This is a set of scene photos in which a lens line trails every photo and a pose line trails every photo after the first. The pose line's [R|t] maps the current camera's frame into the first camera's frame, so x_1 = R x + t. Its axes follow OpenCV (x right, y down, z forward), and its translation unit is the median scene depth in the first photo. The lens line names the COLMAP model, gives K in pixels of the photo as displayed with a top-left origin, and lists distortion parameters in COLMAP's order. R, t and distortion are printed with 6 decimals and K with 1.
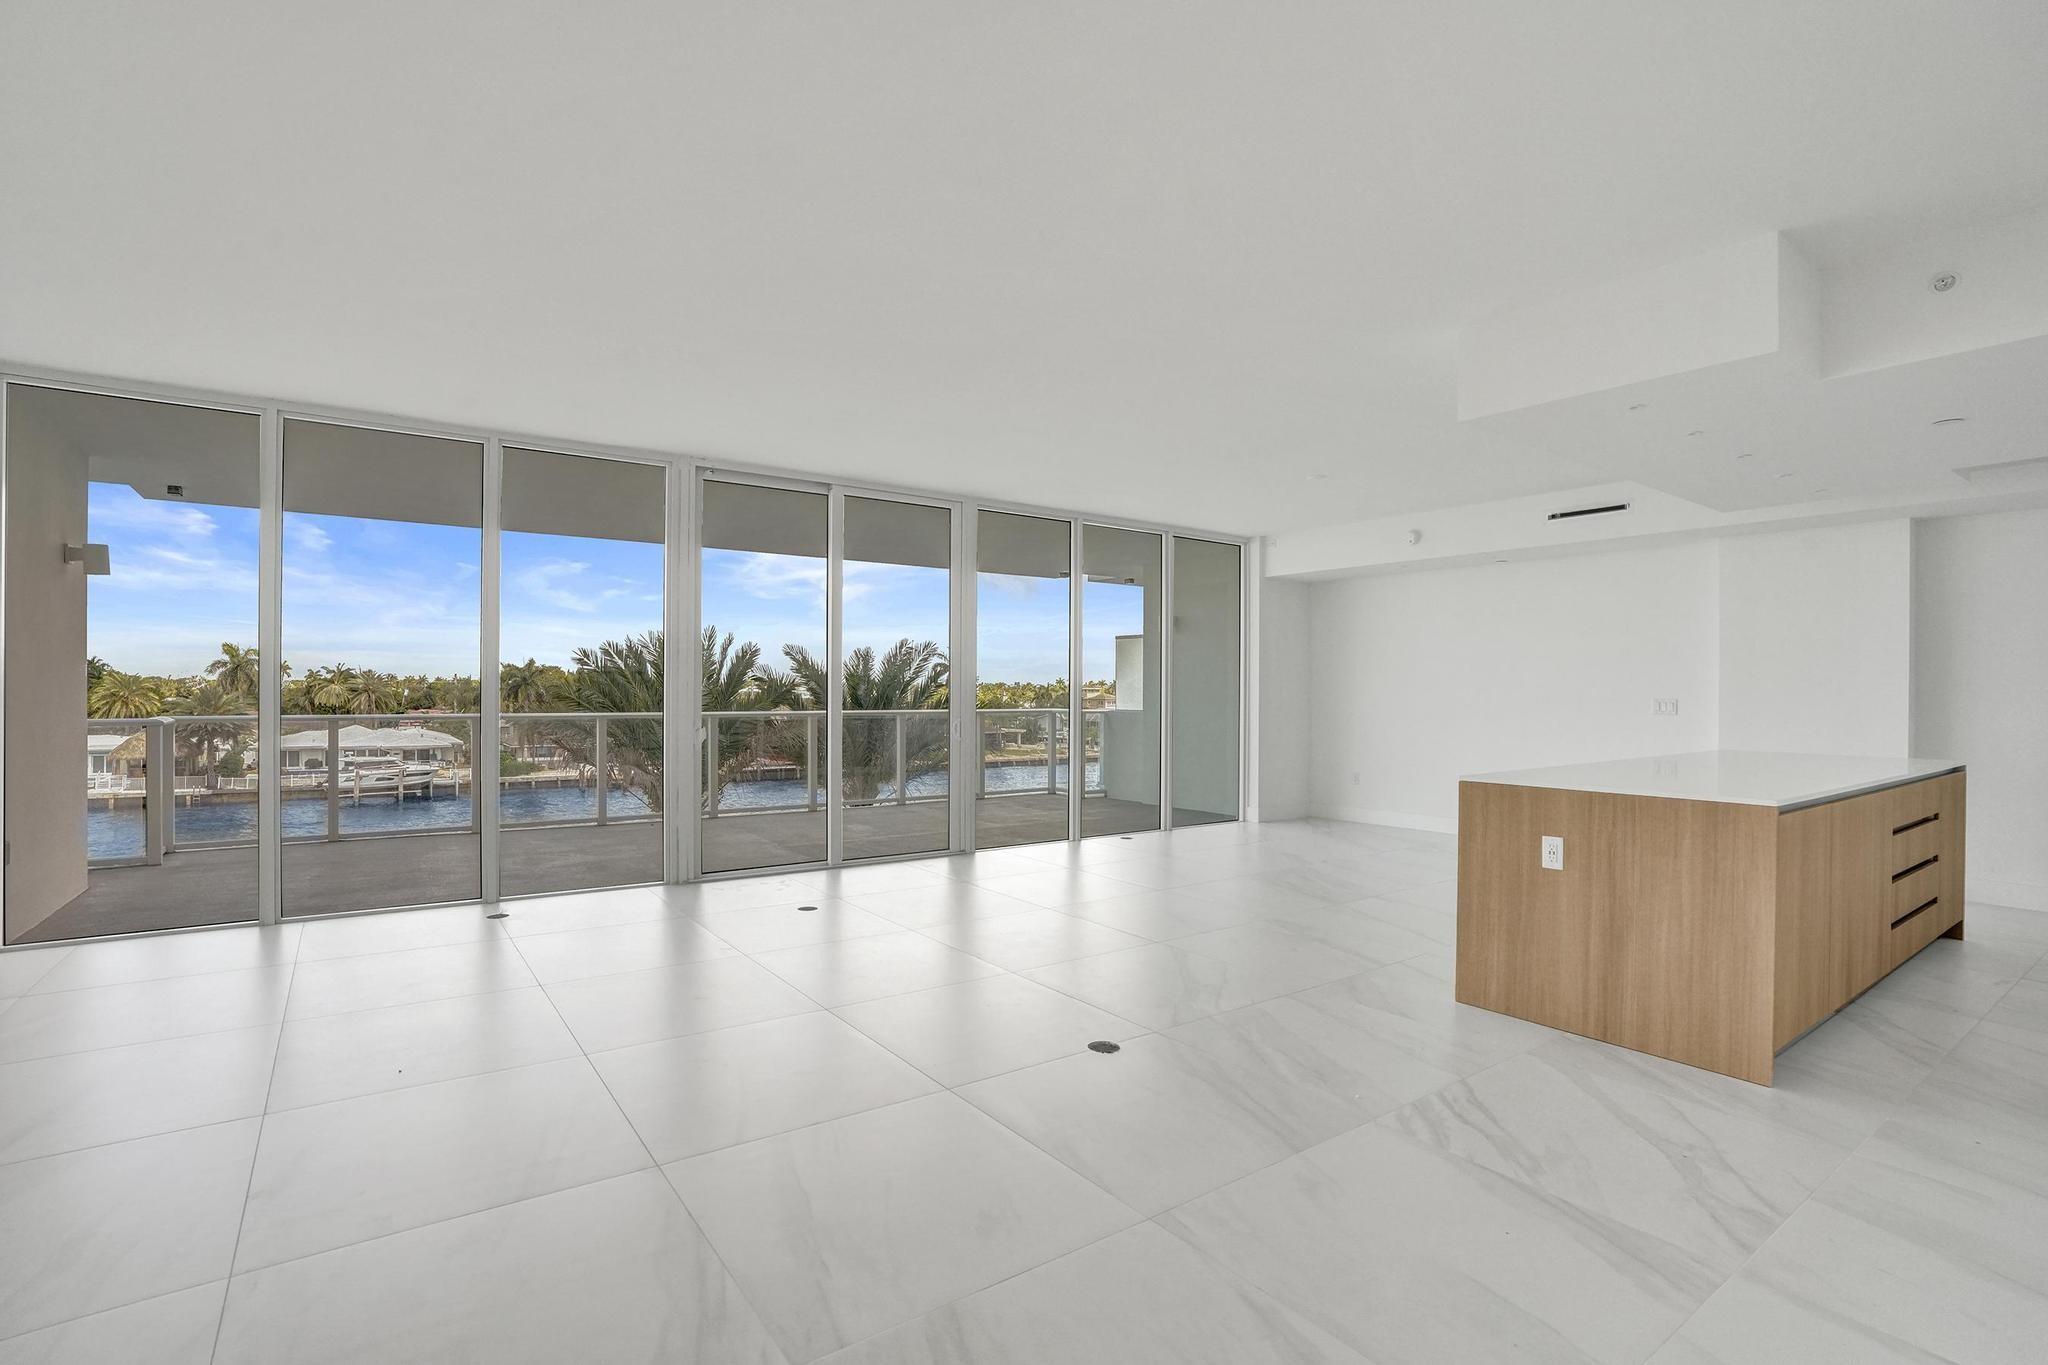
lens RADIAL K [[949.0, 0, 997.1], [0, 949.0, 704.3], [0, 0, 1]] dist [-0.061670, 0.019941]
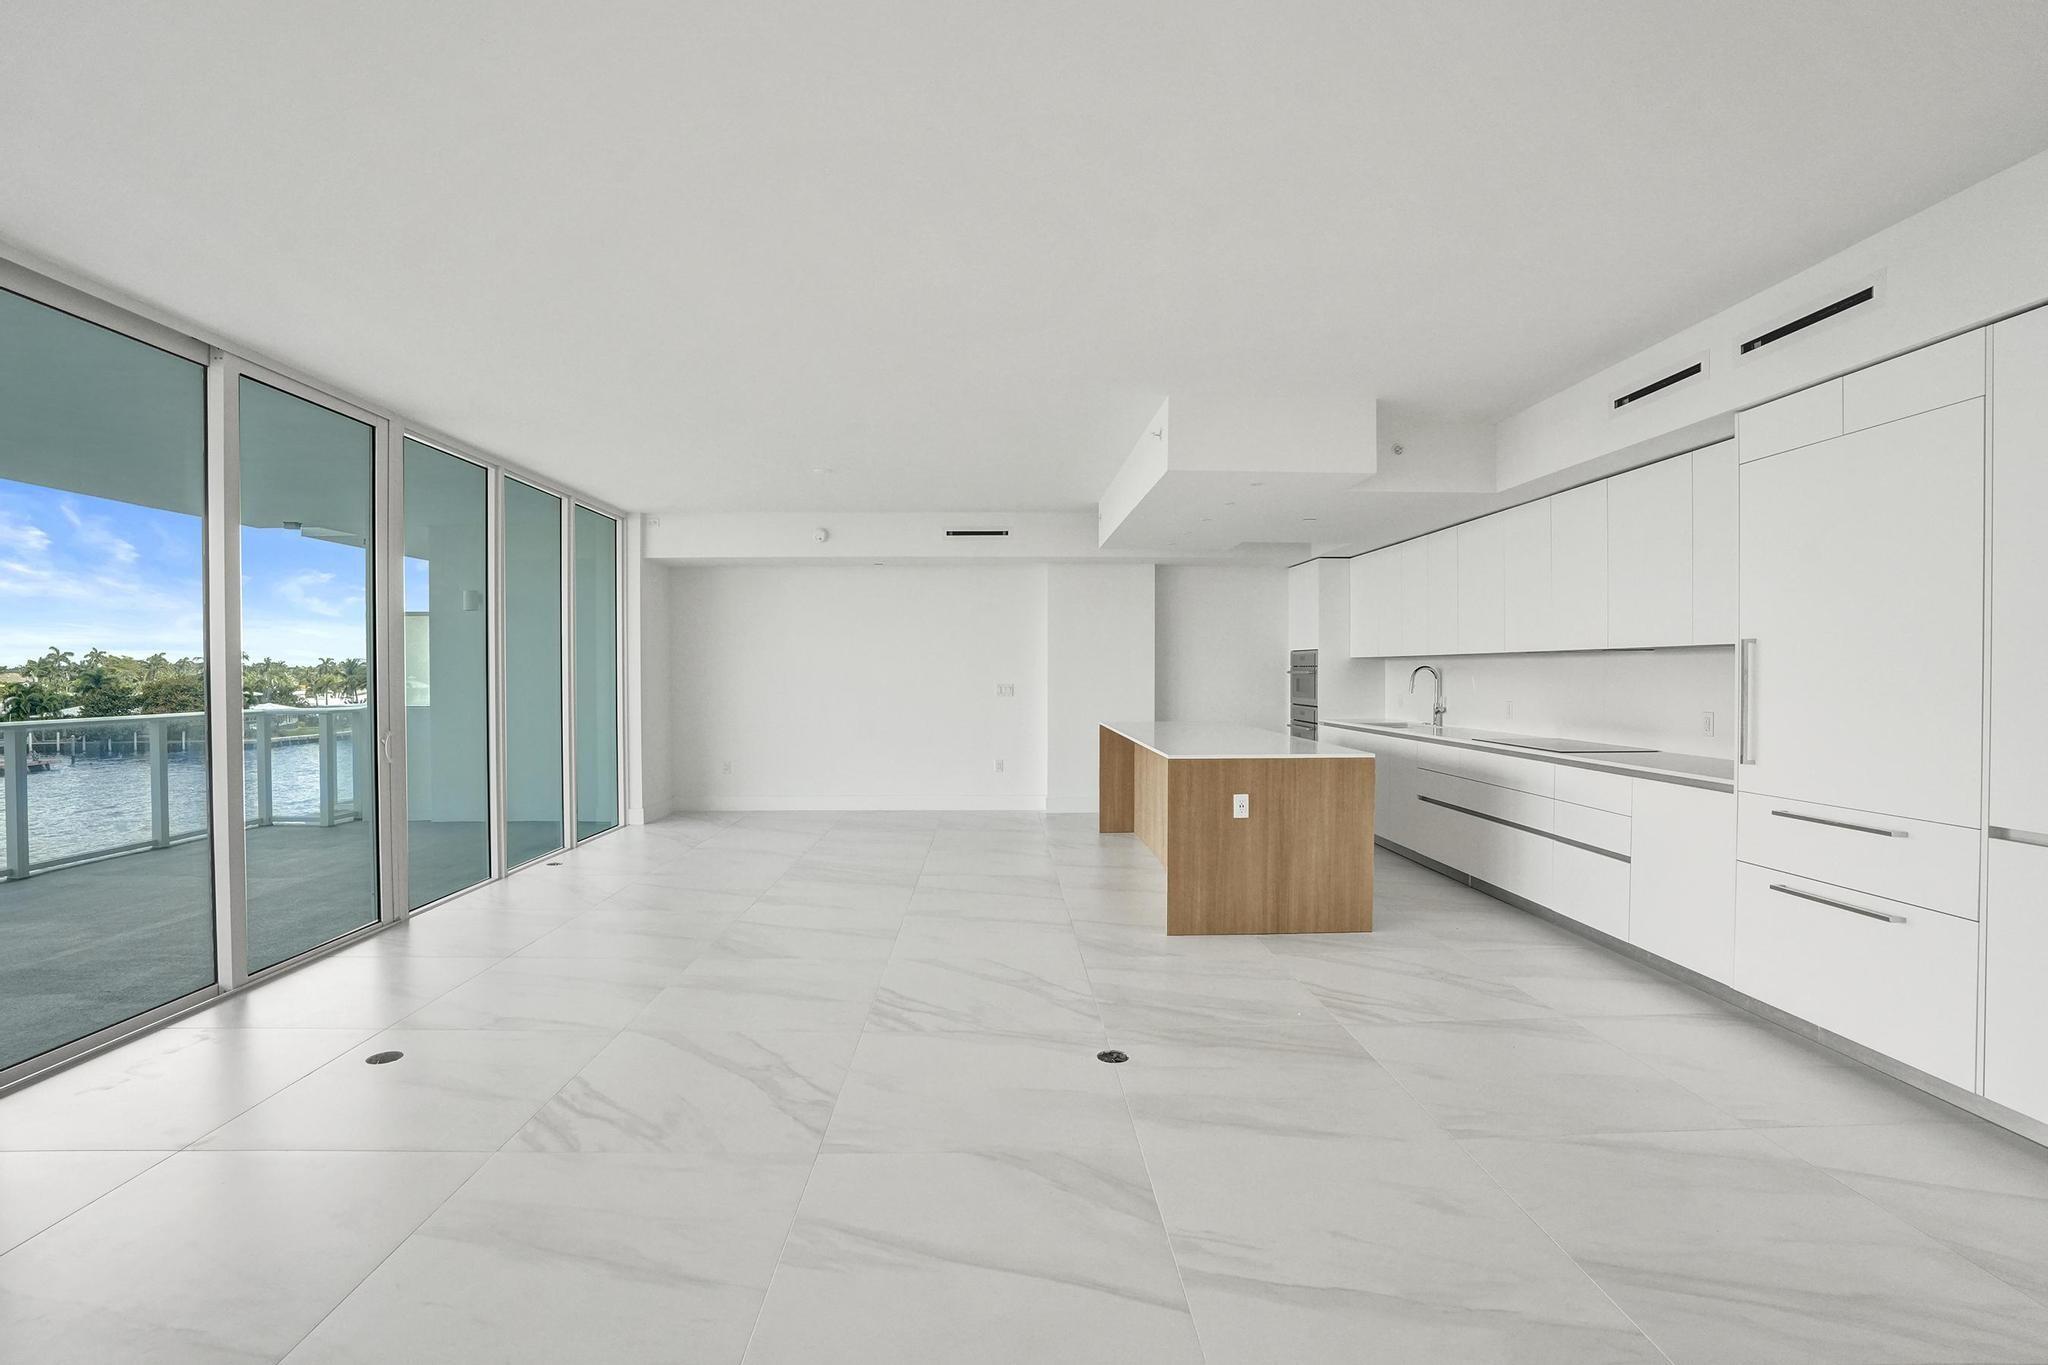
lens RADIAL K [[949.0, 0, 1014.0], [0, 949.0, 683.0], [0, 0, 1]] dist [-0.061670, 0.019941]
pose [[0.553816, -0.016849, 0.832469, -0.307364], [0.018022, 0.999804, 0.008246, -0.015281], [-0.832444, 0.010436, 0.554011, 0.216784]]
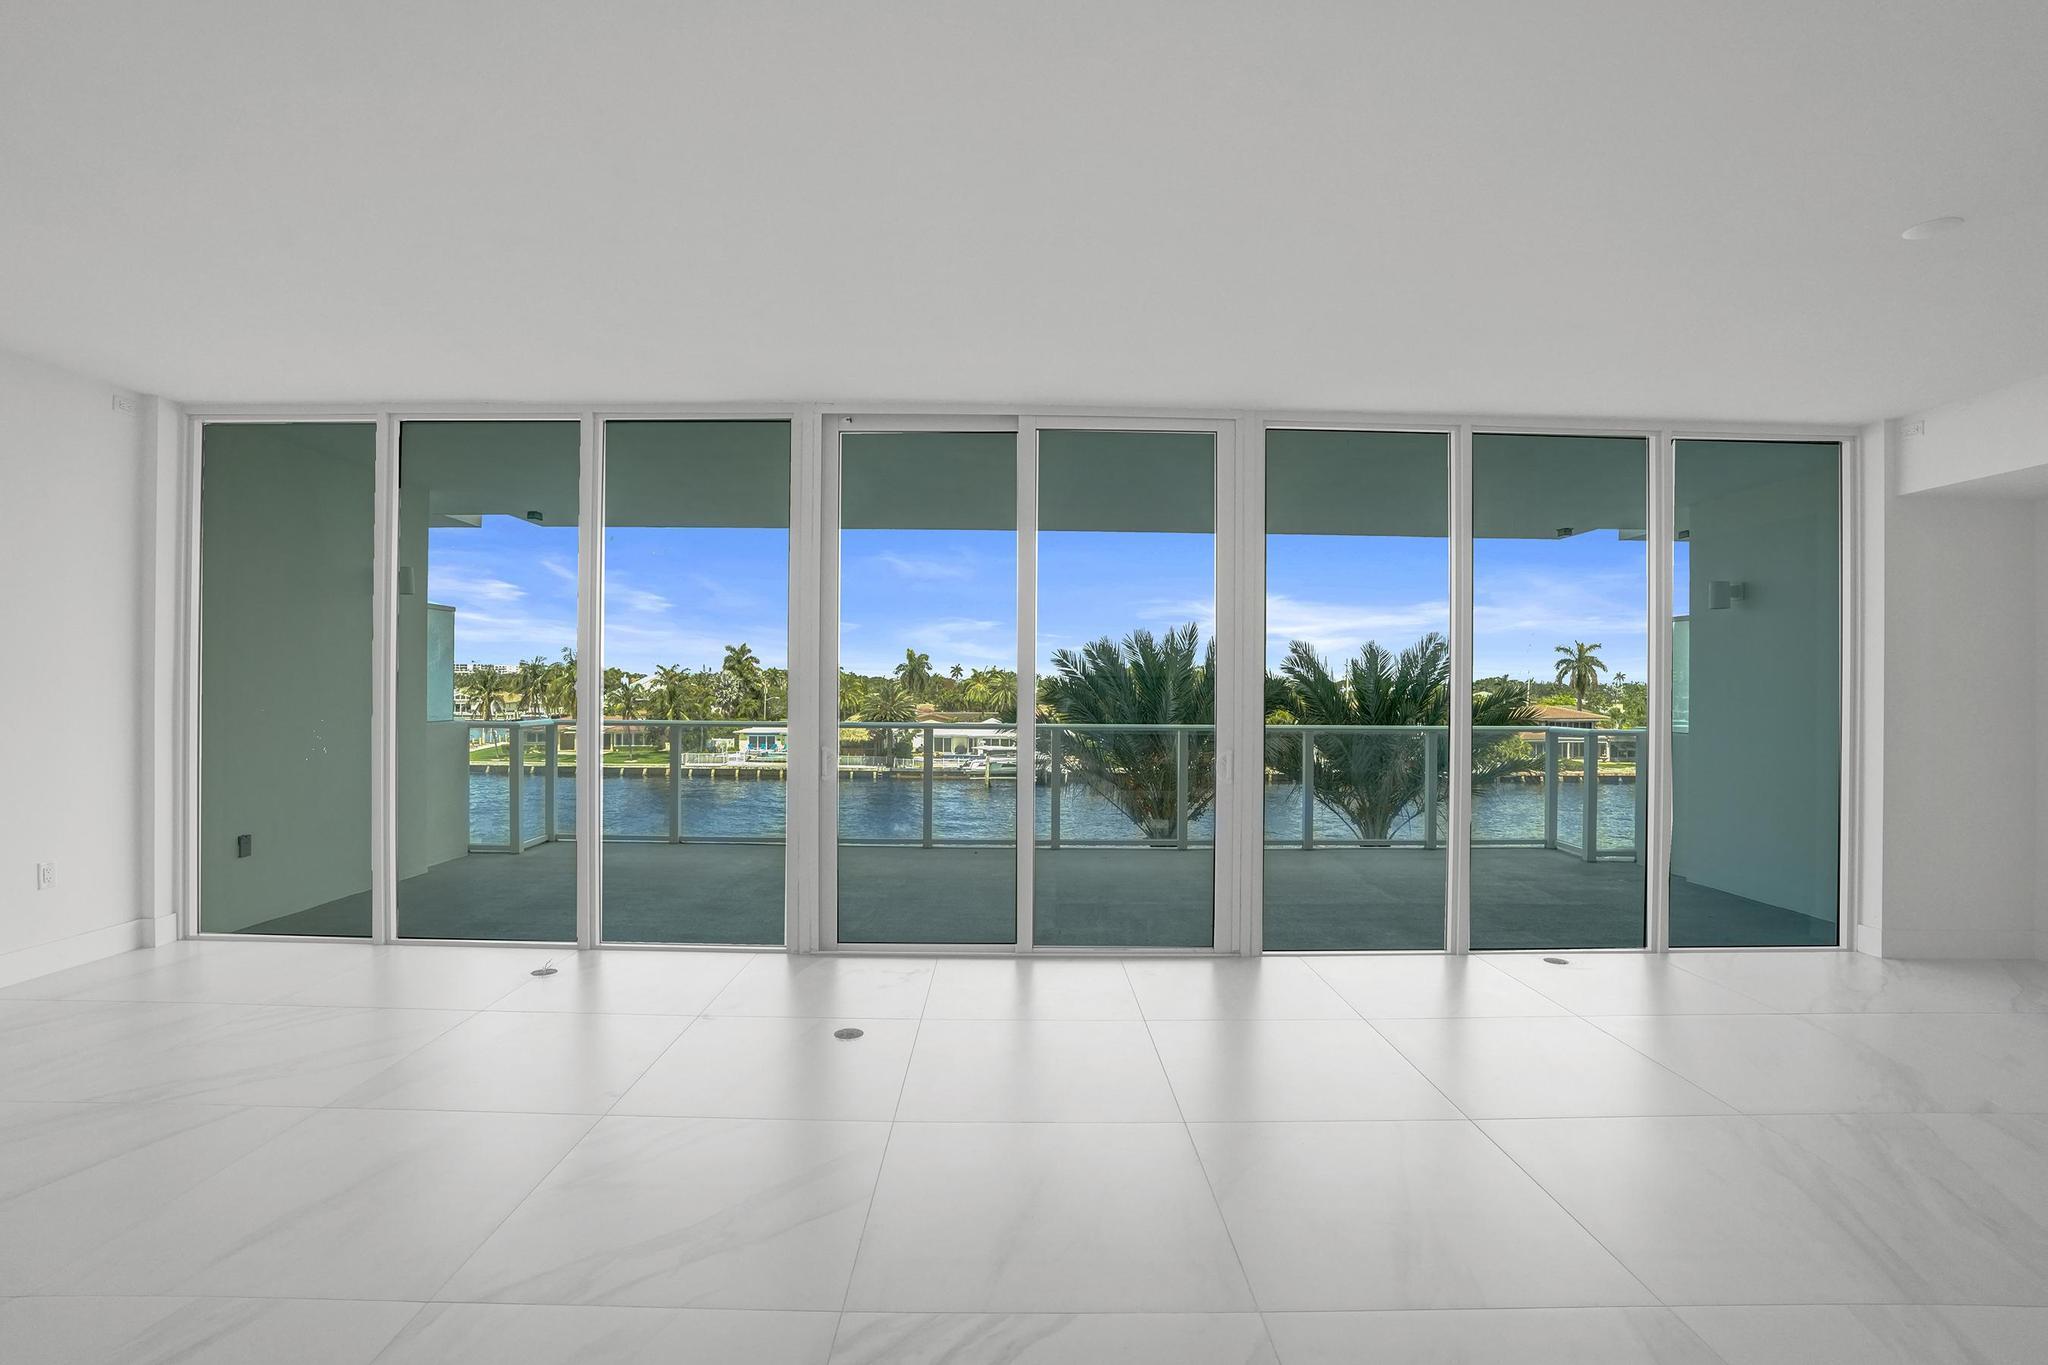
lens RADIAL K [[949.0, 0, 1035.7], [0, 949.0, 686.3], [0, 0, 1]] dist [-0.061670, 0.019941]
pose [[0.826364, 0.003017, -0.563128, 0.188654], [-0.012935, 0.999824, -0.013625, -0.016087], [0.562987, 0.018543, 0.826257, 0.340380]]
